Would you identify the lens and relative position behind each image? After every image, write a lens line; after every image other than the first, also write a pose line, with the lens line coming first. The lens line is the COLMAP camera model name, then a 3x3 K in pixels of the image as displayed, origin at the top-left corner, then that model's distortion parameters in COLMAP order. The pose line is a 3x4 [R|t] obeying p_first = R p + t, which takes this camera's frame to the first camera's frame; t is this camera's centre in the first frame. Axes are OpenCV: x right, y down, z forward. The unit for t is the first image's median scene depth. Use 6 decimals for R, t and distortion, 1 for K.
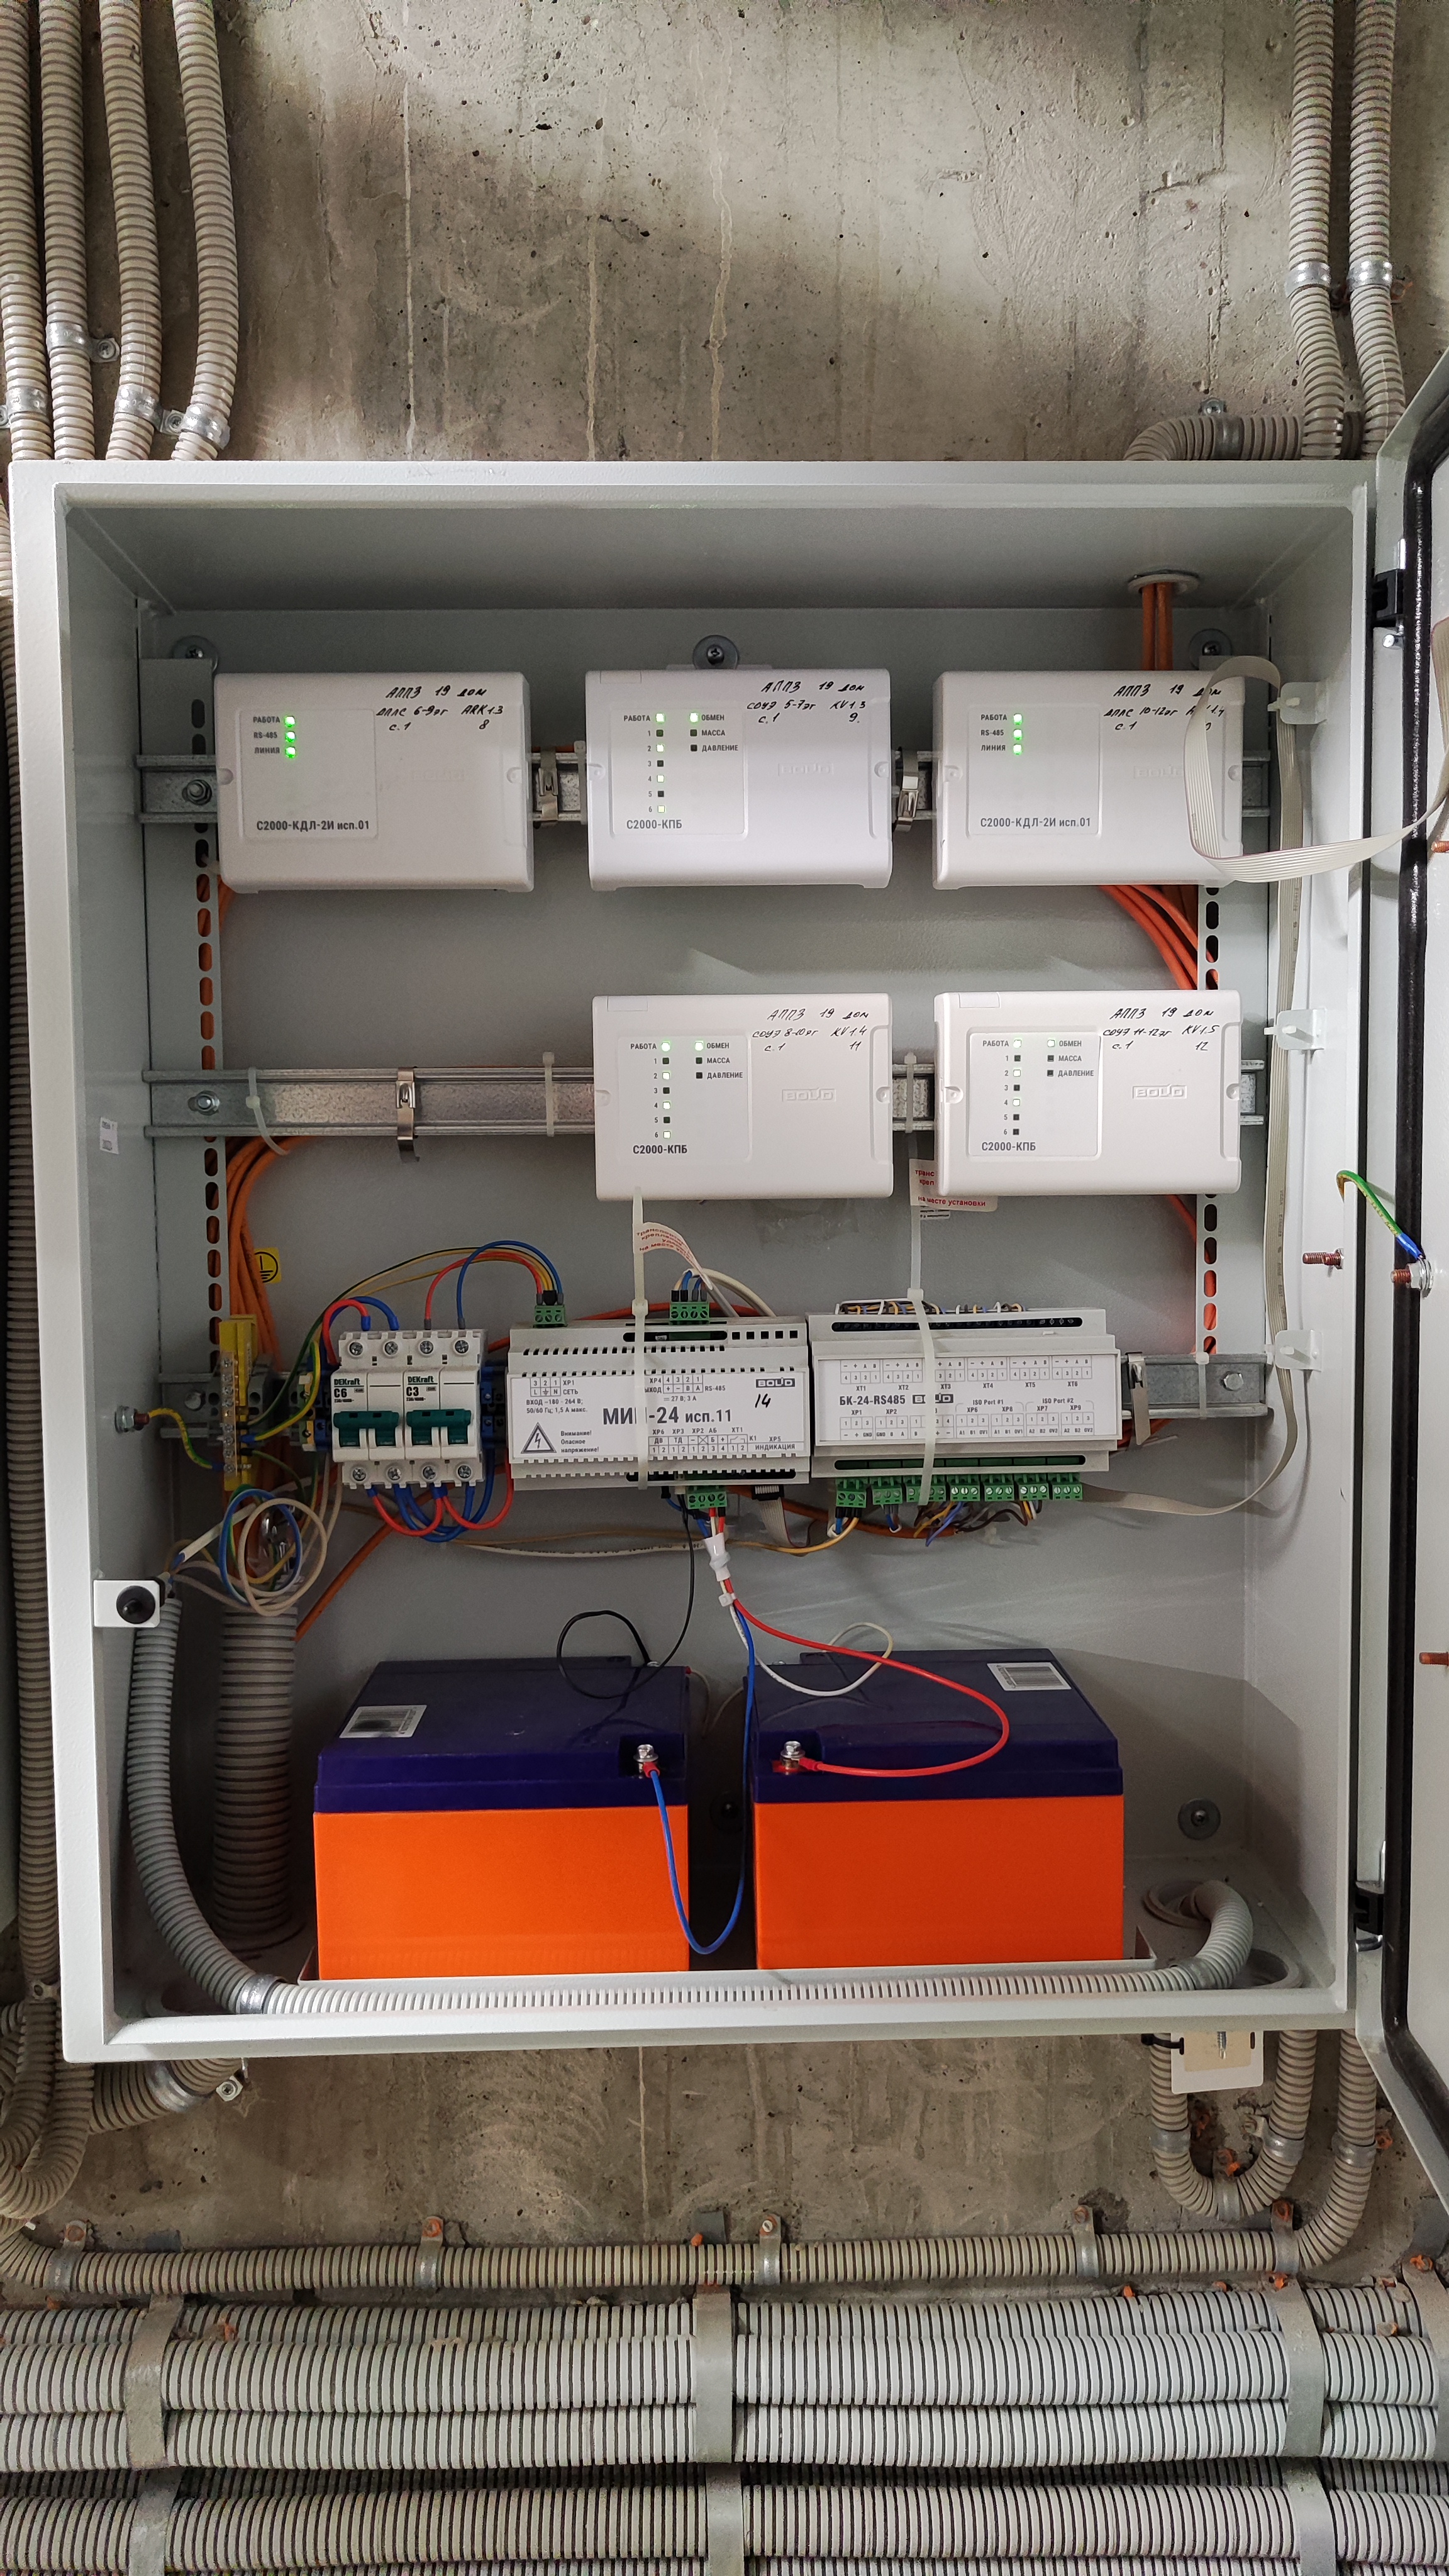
lens RADIAL K [[1819.3, 0, 726.3], [0, 1819.3, 1288.9], [0, 0, 1]] dist [-0.007770, 0.003512]
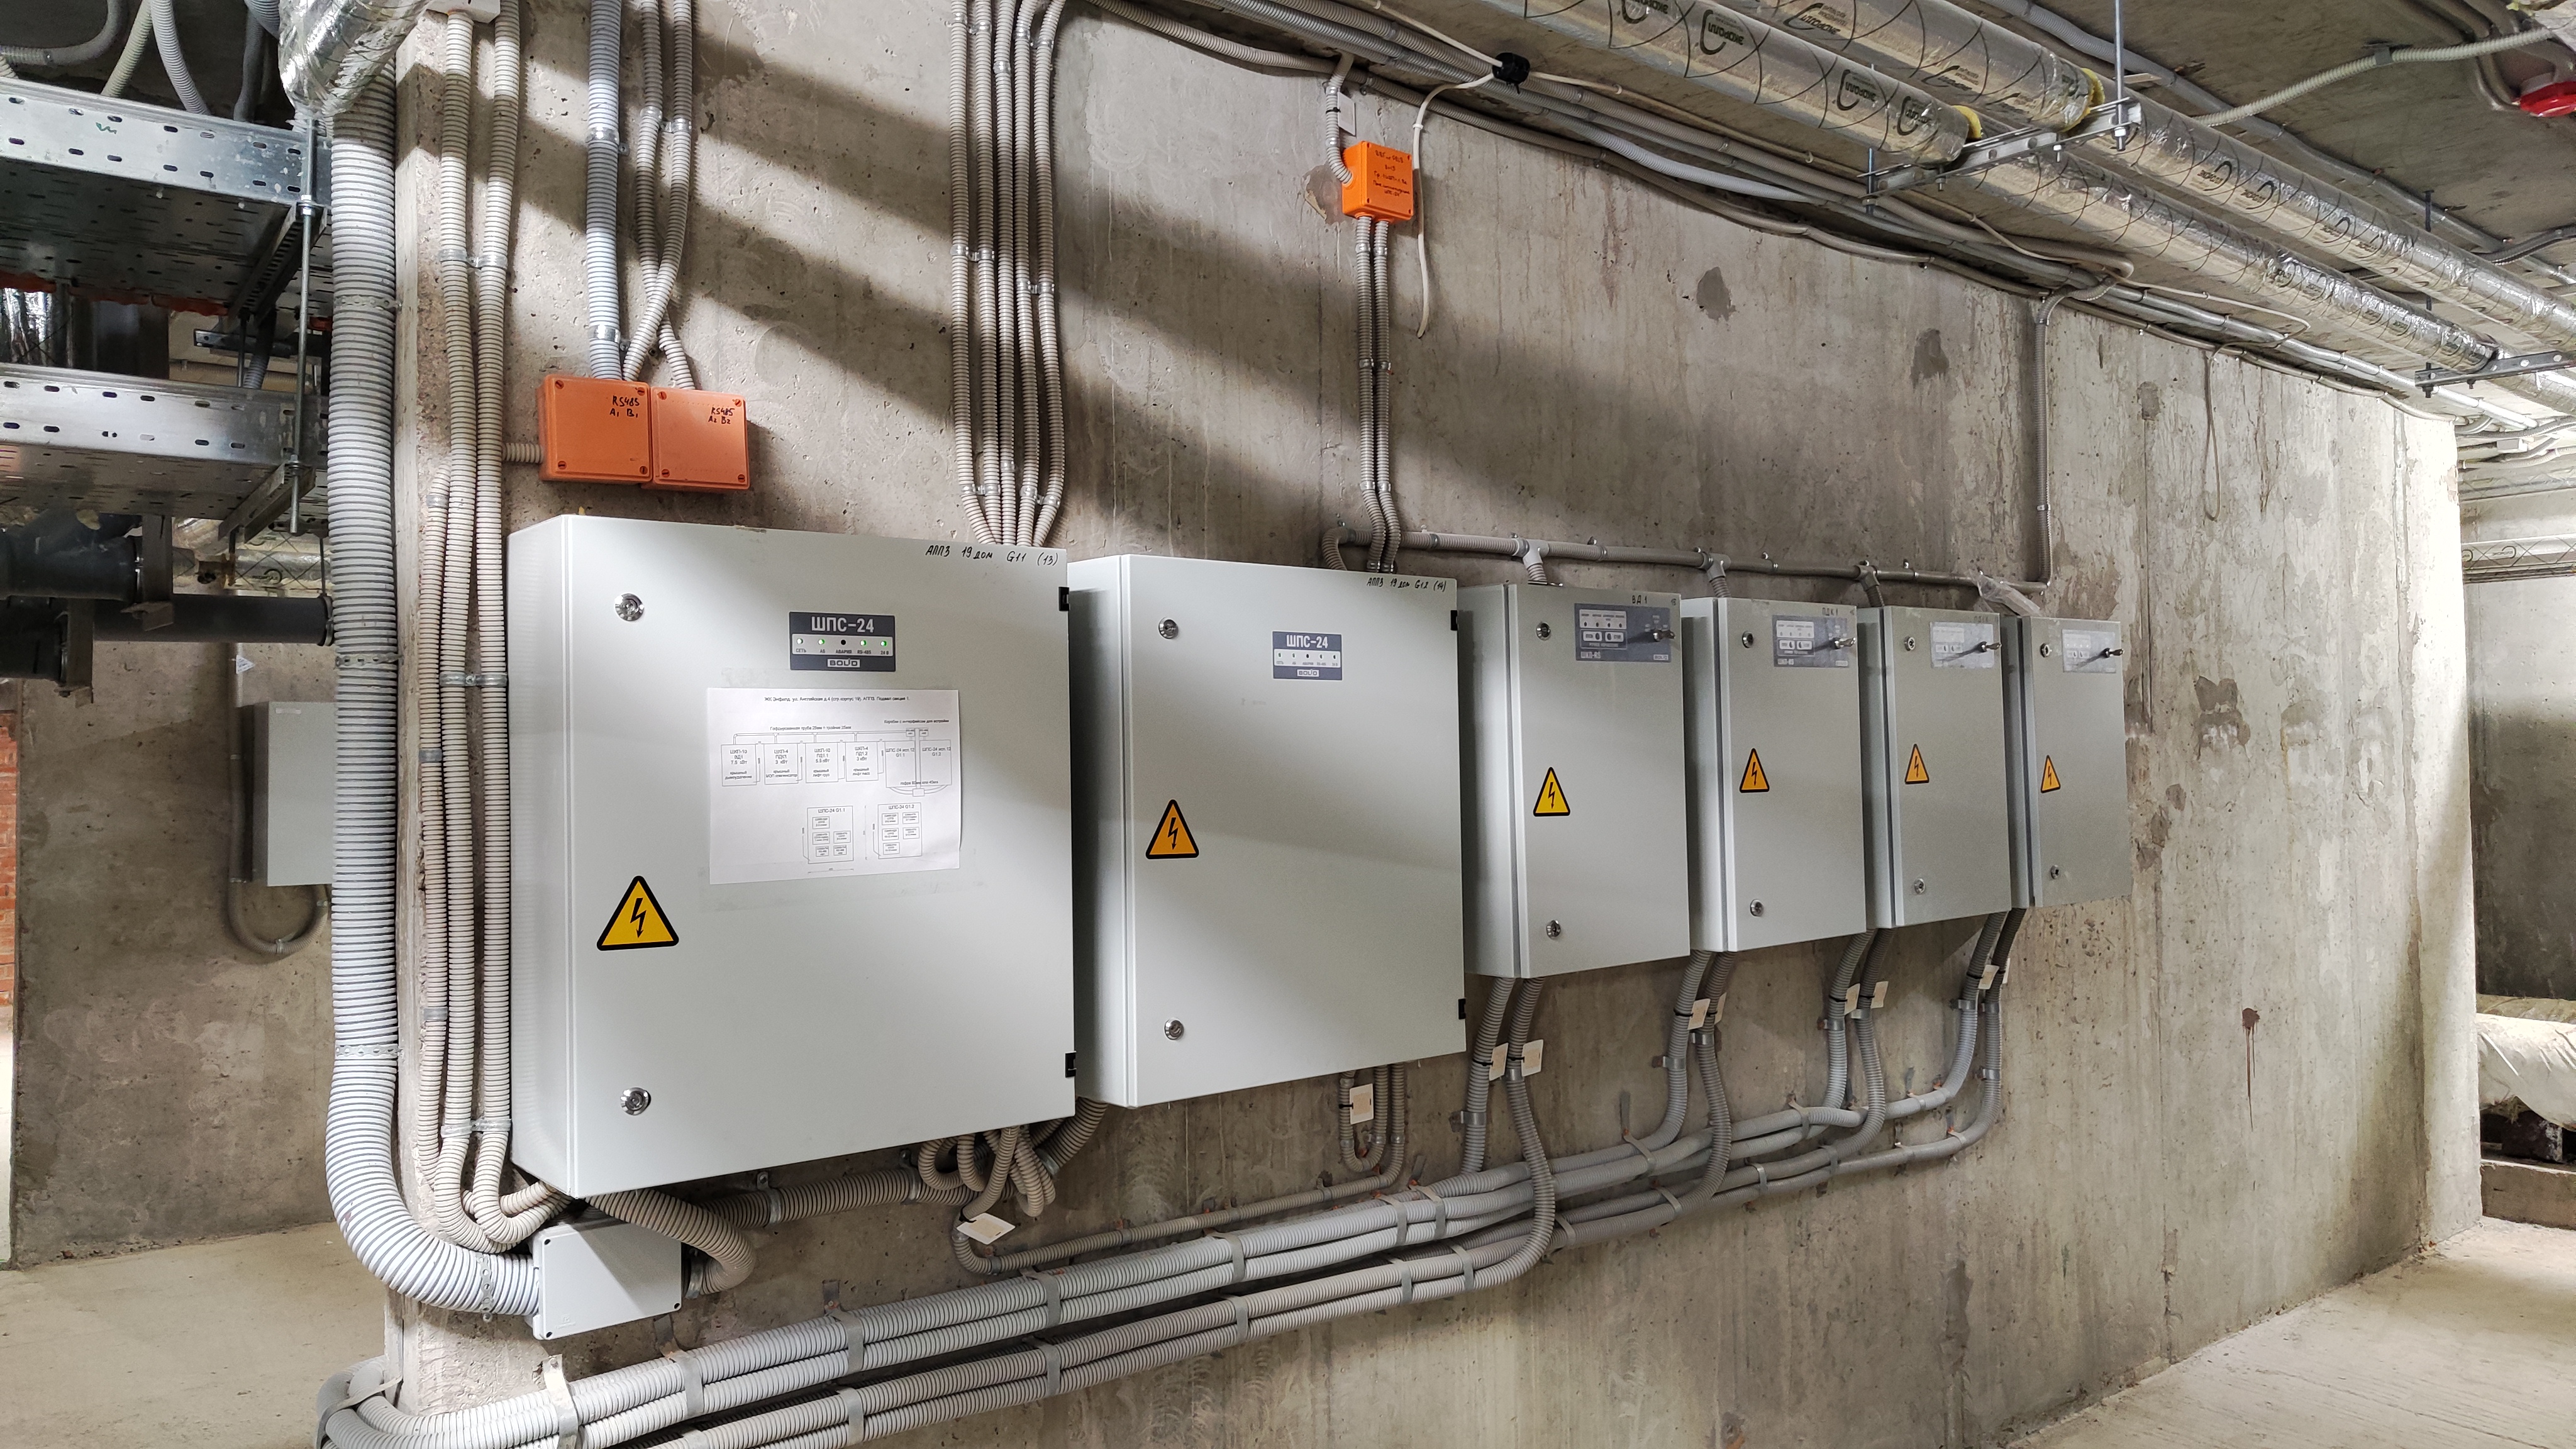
lens RADIAL K [[1819.3, 0, 1285.5], [0, 1819.3, 731.0], [0, 0, 1]] dist [-0.007770, 0.003512]
pose [[0.778262, 0.007160, 0.627899, -1.631694], [0.053812, 0.995496, -0.078050, 0.067037], [-0.625630, 0.094532, 0.774372, -1.166669]]
